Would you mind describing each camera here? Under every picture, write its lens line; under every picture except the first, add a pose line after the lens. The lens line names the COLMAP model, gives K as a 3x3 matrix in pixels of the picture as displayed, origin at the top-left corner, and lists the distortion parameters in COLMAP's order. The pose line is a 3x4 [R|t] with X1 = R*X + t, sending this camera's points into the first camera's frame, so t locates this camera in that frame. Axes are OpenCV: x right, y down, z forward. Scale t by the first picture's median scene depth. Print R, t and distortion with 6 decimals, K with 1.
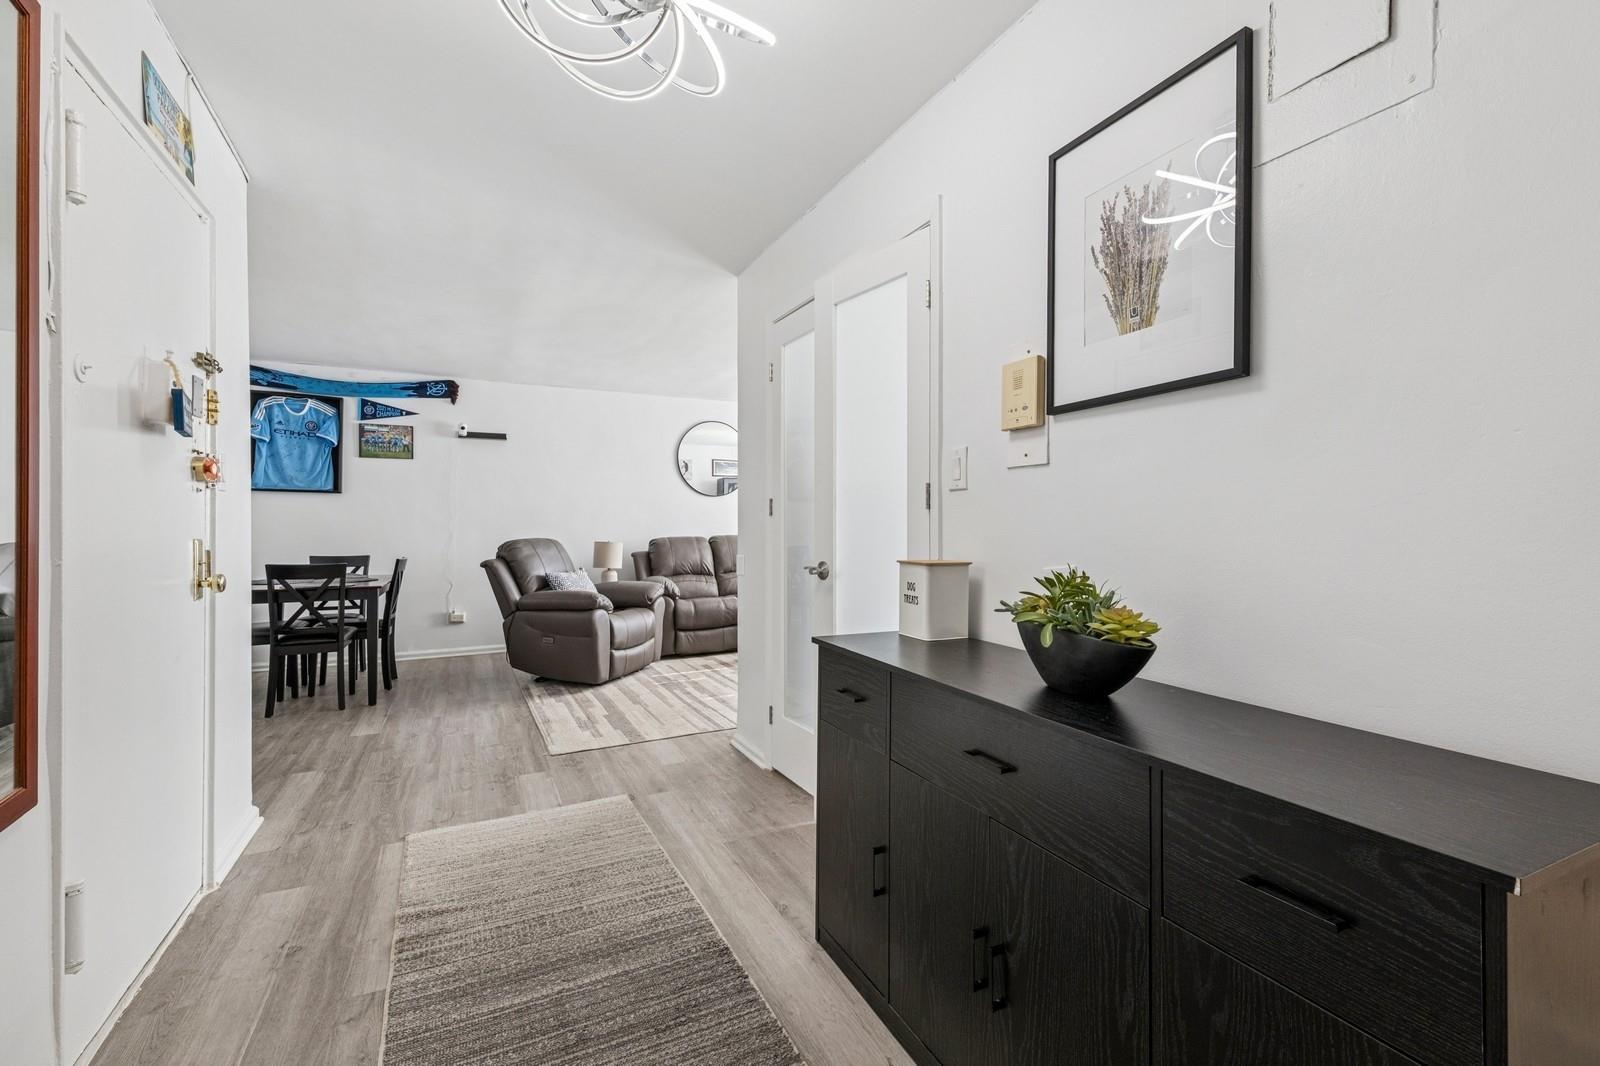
lens RADIAL K [[690.7, 0, 858.0], [0, 690.7, 518.1], [0, 0, 1]] dist [-0.000263, -0.000122]
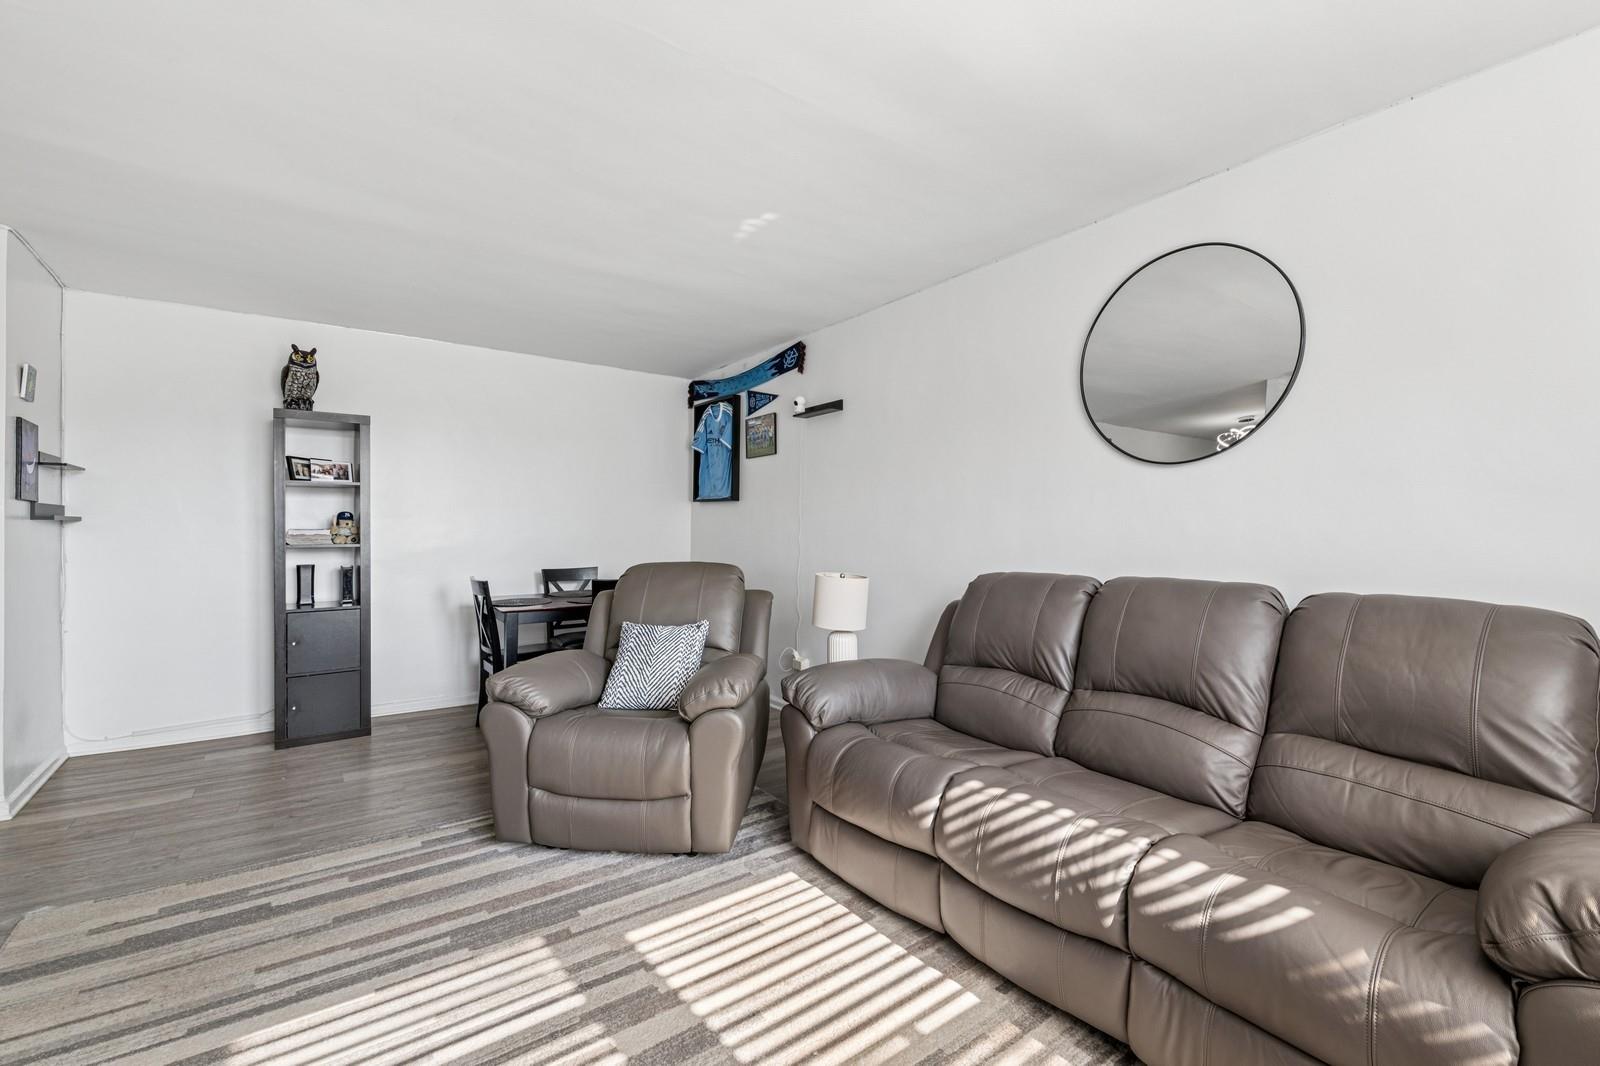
lens RADIAL K [[690.1, 0, 801.1], [0, 690.1, 520.2], [0, 0, 1]] dist [0.000351, 0.000230]
pose [[0.107271, -0.011898, -0.994159, 0.153199], [0.007408, 0.999910, -0.011167, -0.000264], [0.994202, -0.006167, 0.107349, 0.993855]]
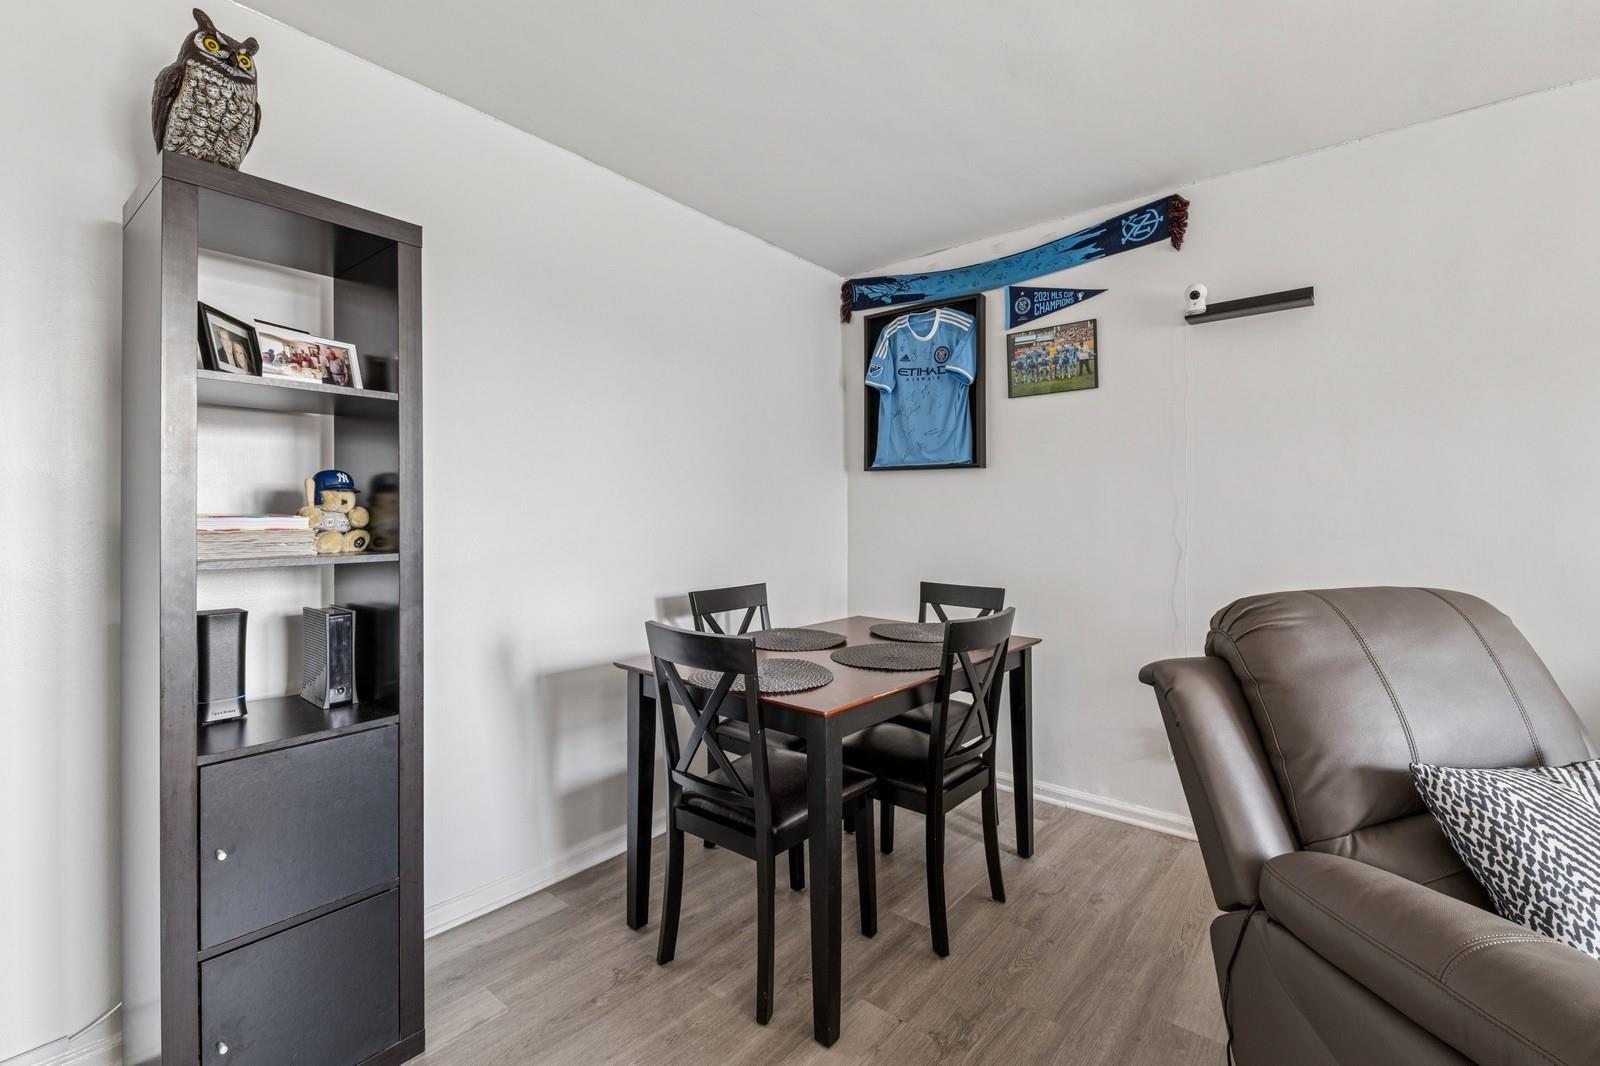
lens RADIAL K [[698.9, 0, 799.3], [0, 698.9, 505.1], [0, 0, 1]] dist [0.000599, -0.005847]
pose [[0.354401, -0.014618, -0.934979, -0.283373], [0.010381, 0.999878, -0.011698, -0.001302], [0.935036, -0.005561, 0.354509, 0.671649]]
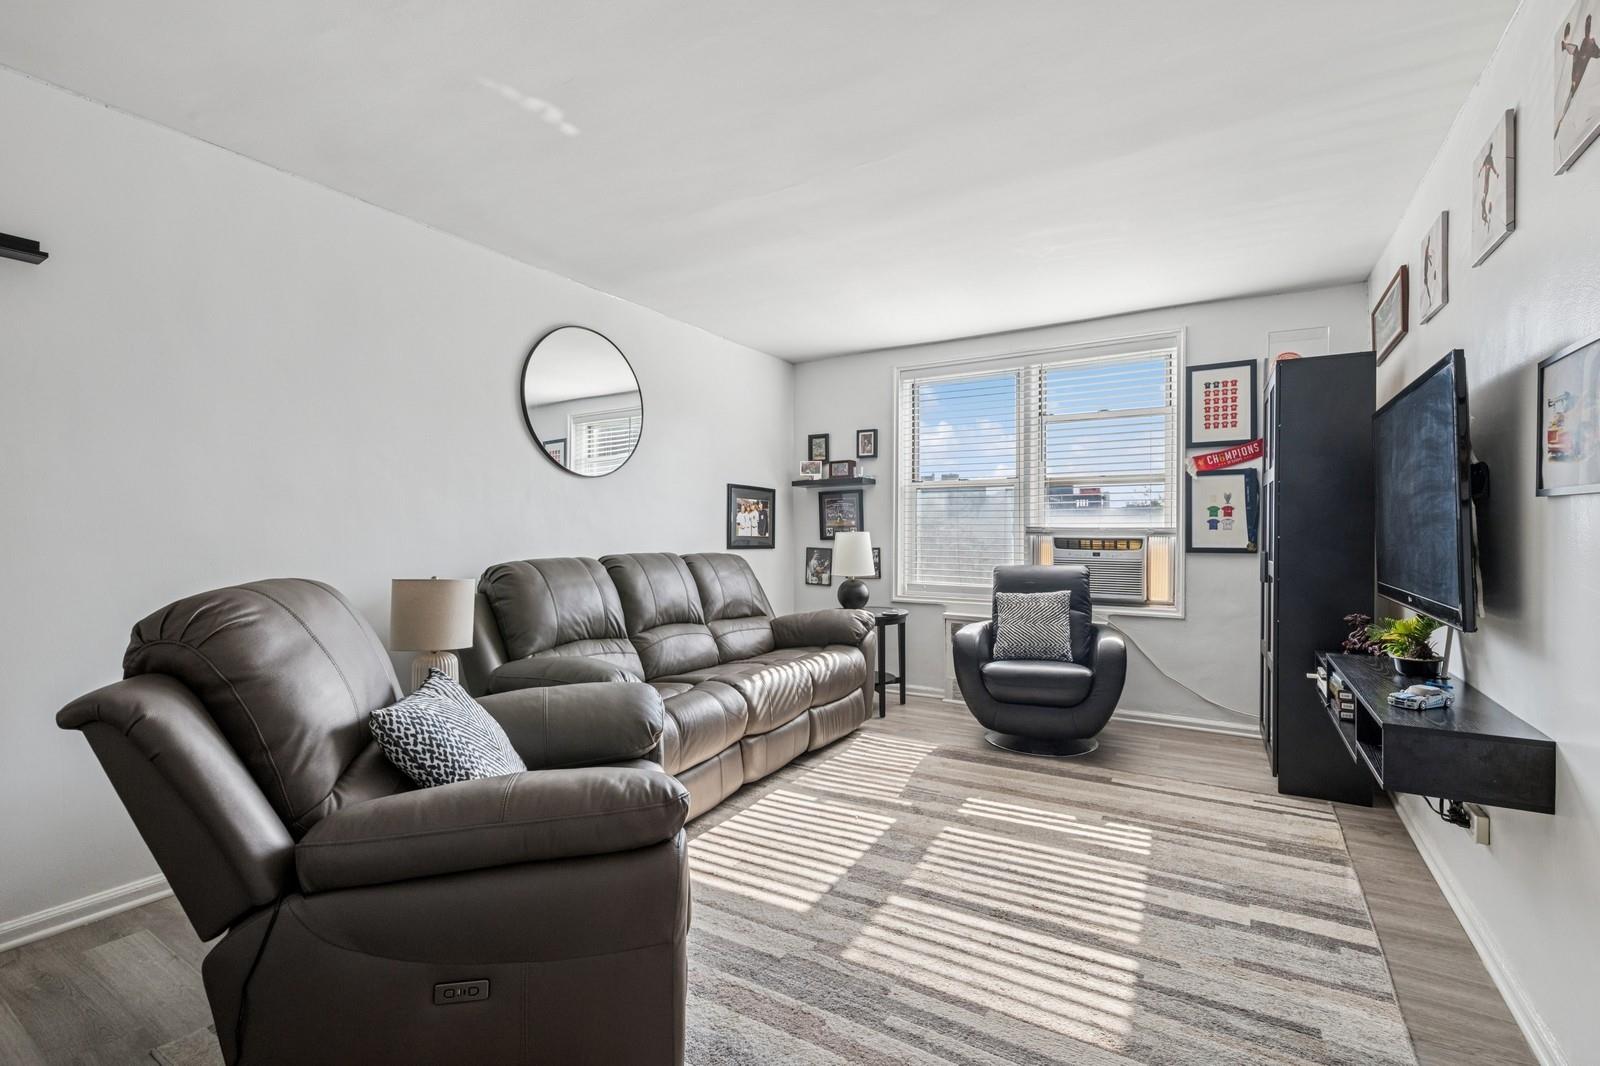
lens RADIAL K [[693.8, 0, 825.1], [0, 693.8, 524.5], [0, 0, 1]] dist [0.011331, -0.000473]
pose [[0.871041, 0.009724, 0.491115, -0.393152], [-0.009834, 0.999949, -0.002359, 0.004367], [-0.491113, -0.002775, 0.871092, 0.608426]]
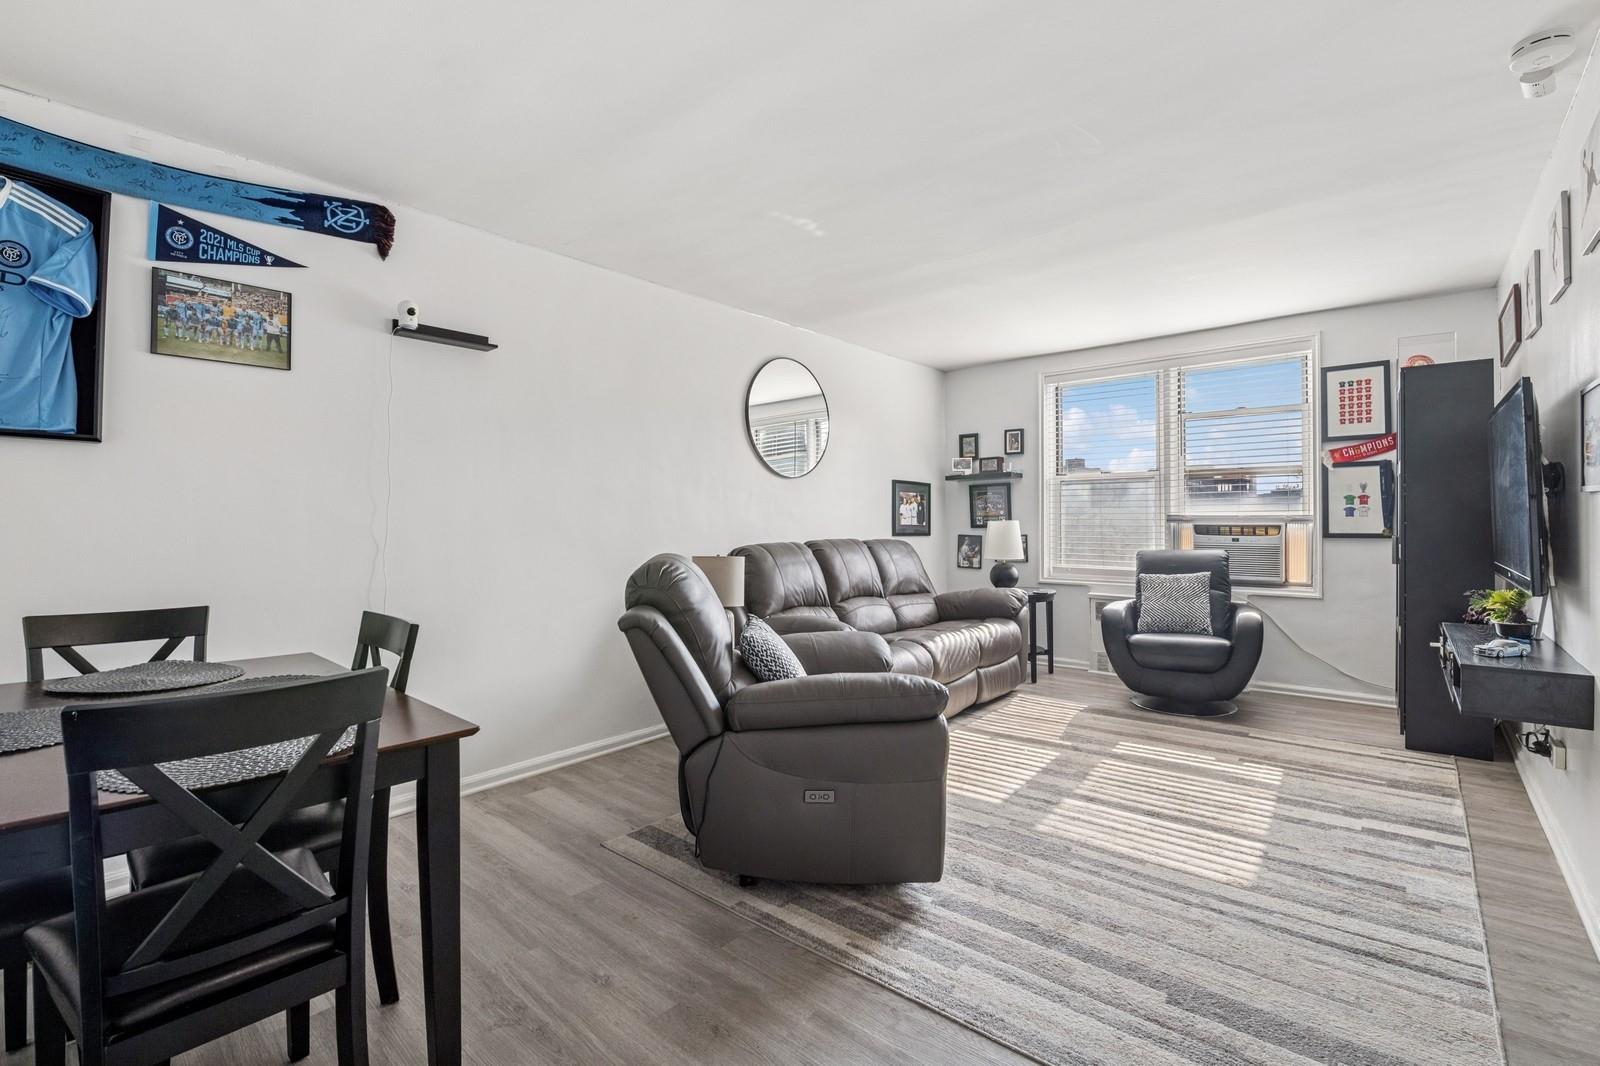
lens RADIAL K [[697.3, 0, 827.3], [0, 697.3, 511.5], [0, 0, 1]] dist [-0.000756, -0.007860]
pose [[0.939557, 0.003585, 0.342373, -0.504939], [-0.002498, 0.999990, -0.003616, 0.002648], [-0.342383, 0.002543, 0.939557, 0.509024]]
